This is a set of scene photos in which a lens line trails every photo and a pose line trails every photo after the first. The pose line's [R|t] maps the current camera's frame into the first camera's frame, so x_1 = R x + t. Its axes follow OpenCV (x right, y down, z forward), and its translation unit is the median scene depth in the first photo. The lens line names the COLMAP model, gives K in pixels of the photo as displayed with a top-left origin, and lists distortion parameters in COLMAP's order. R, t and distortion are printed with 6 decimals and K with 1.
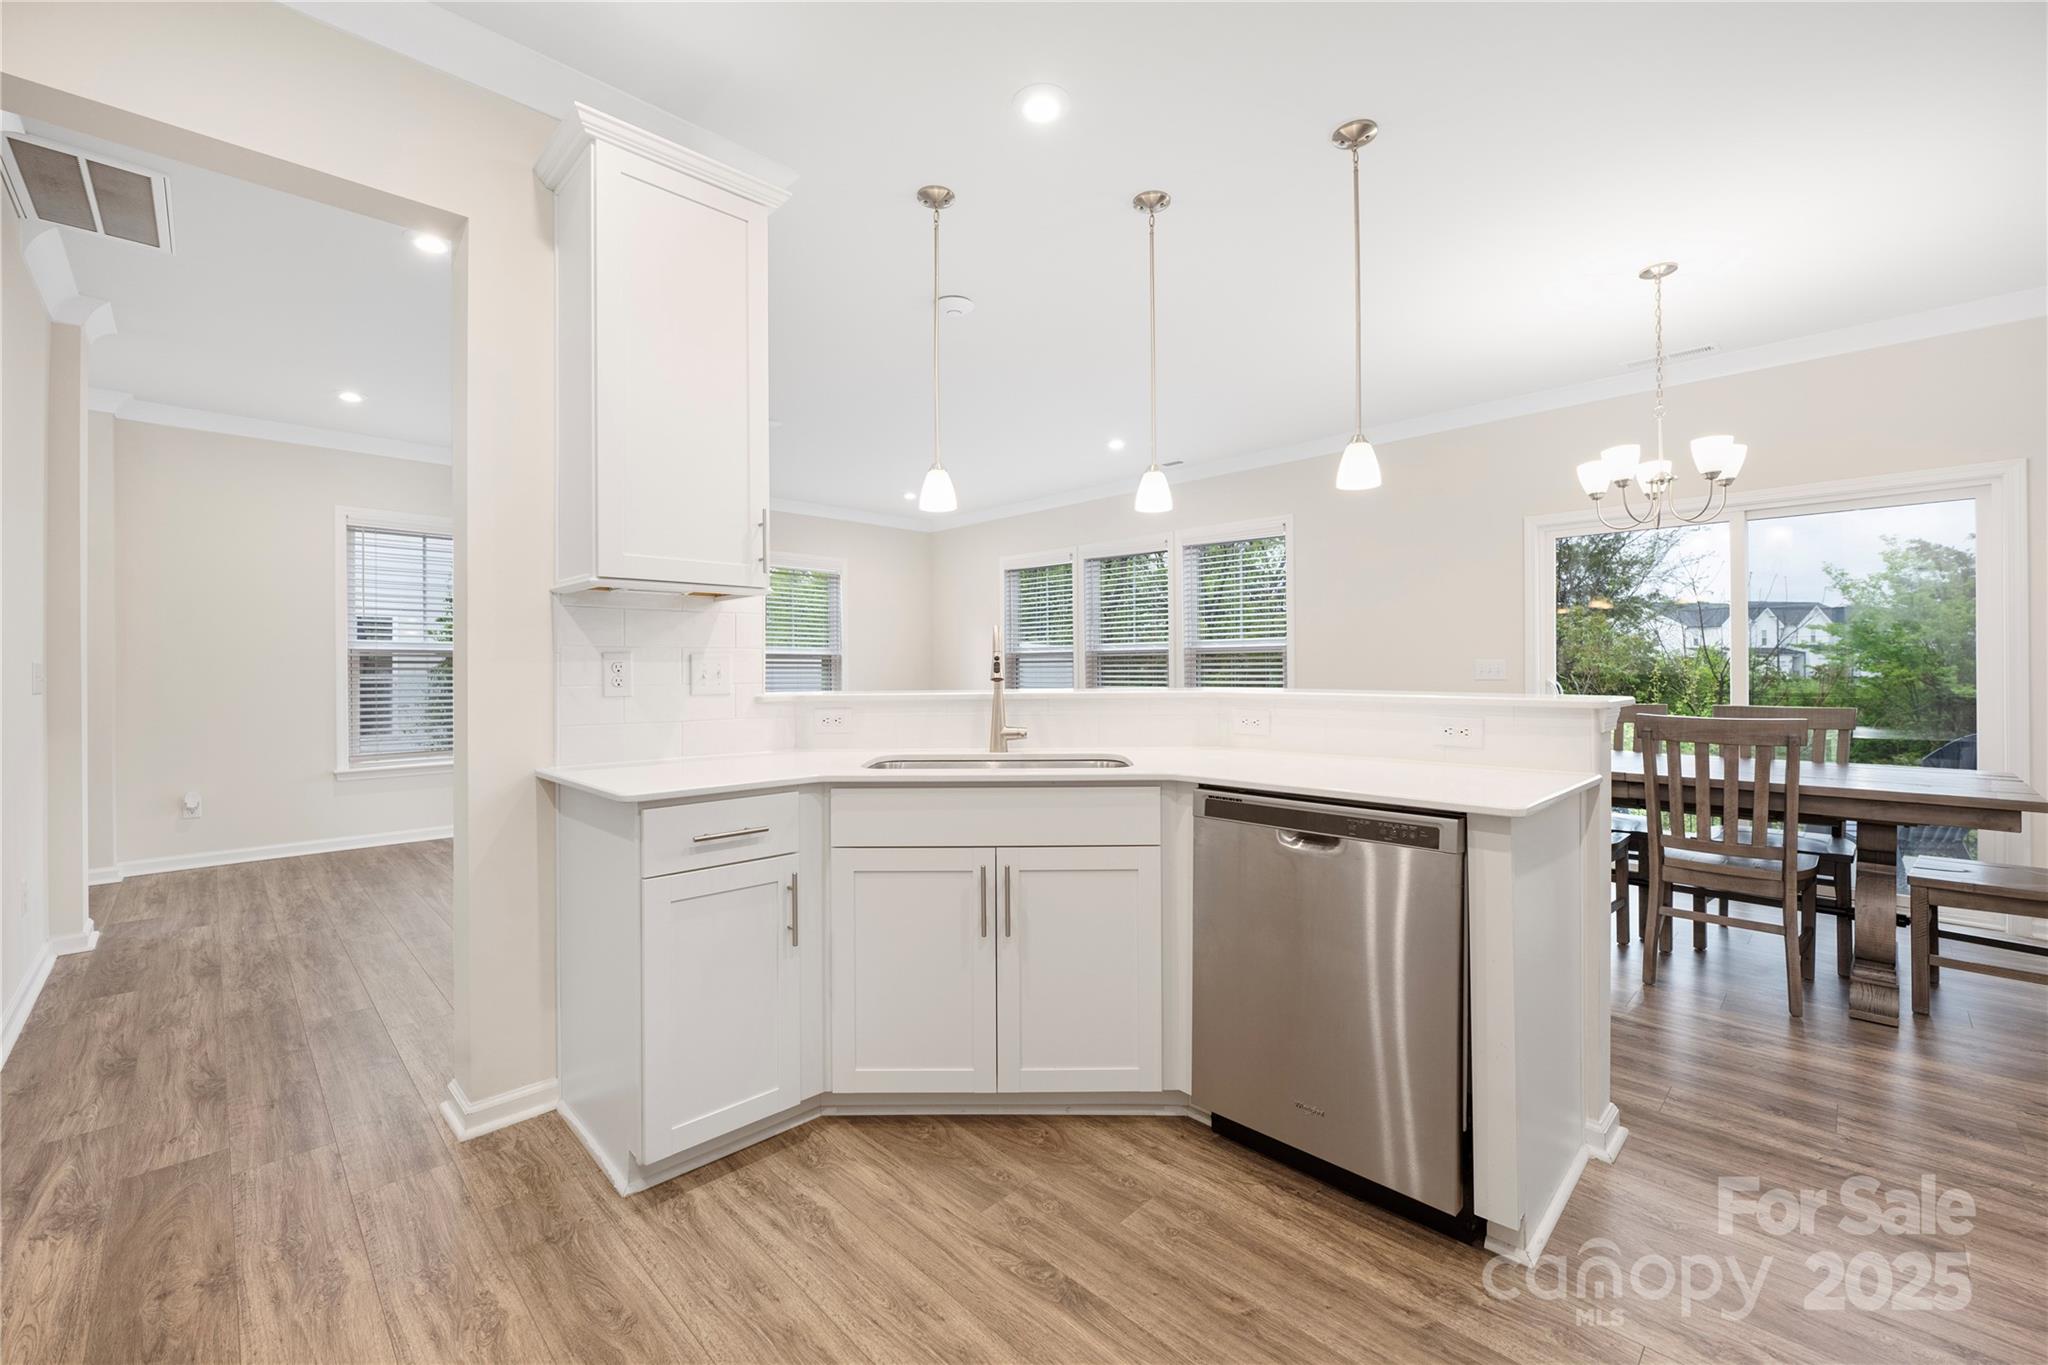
lens RADIAL K [[822.0, 0, 1024.0], [0, 822.0, 682.5], [0, 0, 1]] dist [-0.009027, 0.000373]
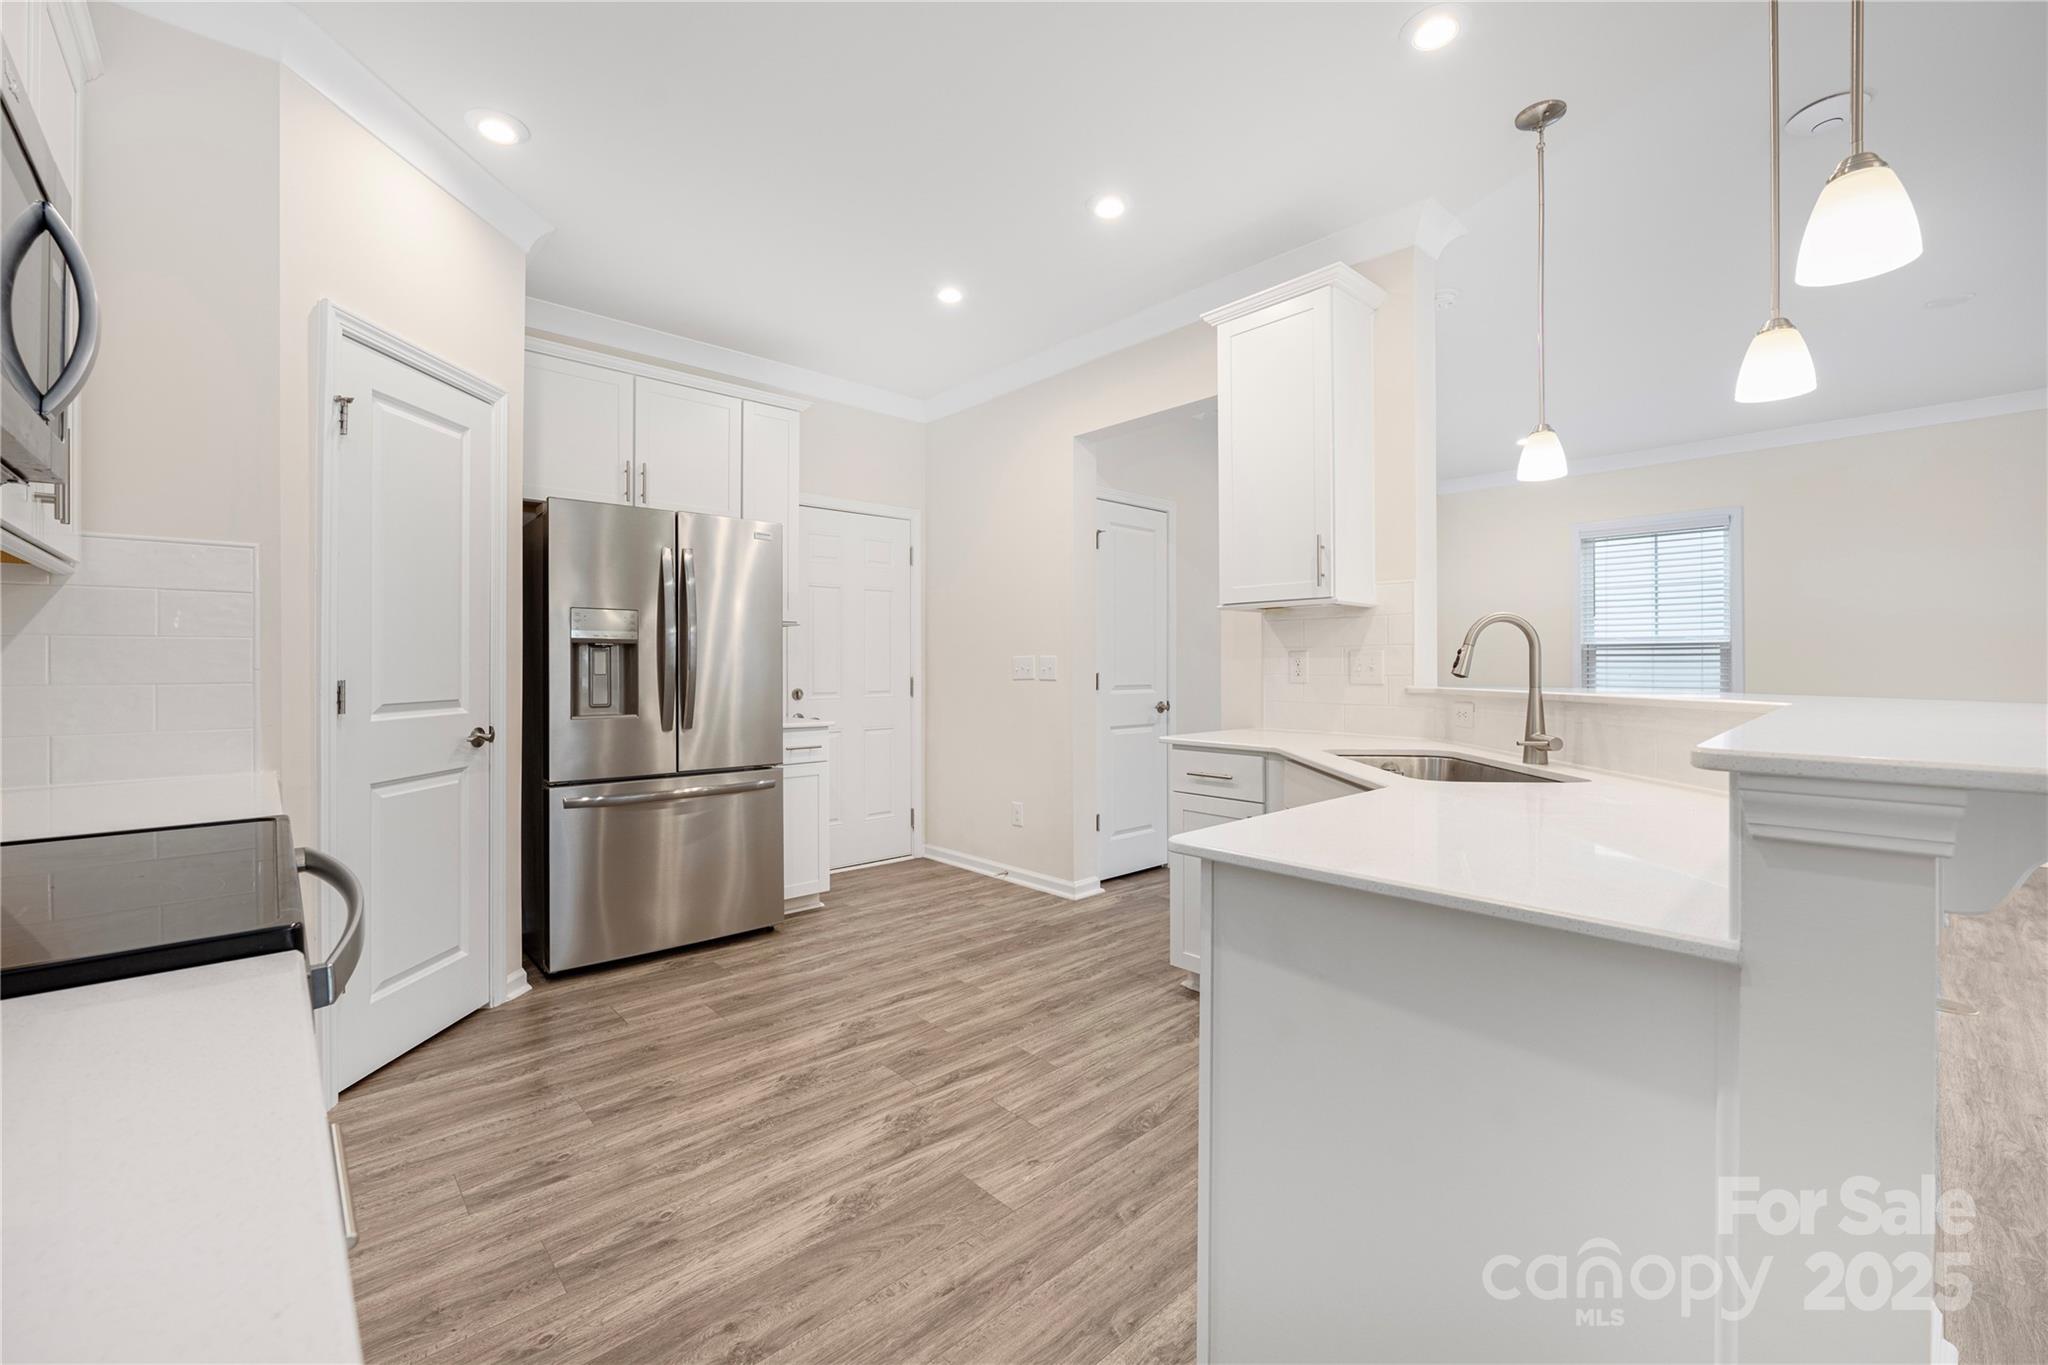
lens RADIAL K [[822.0, 0, 1024.0], [0, 822.0, 682.5], [0, 0, 1]] dist [-0.009027, 0.000373]
pose [[-0.019114, 0.024640, -0.999514, 1.276831], [-0.012210, 0.999616, 0.024876, -0.017630], [0.999743, 0.012679, -0.018805, 0.784016]]
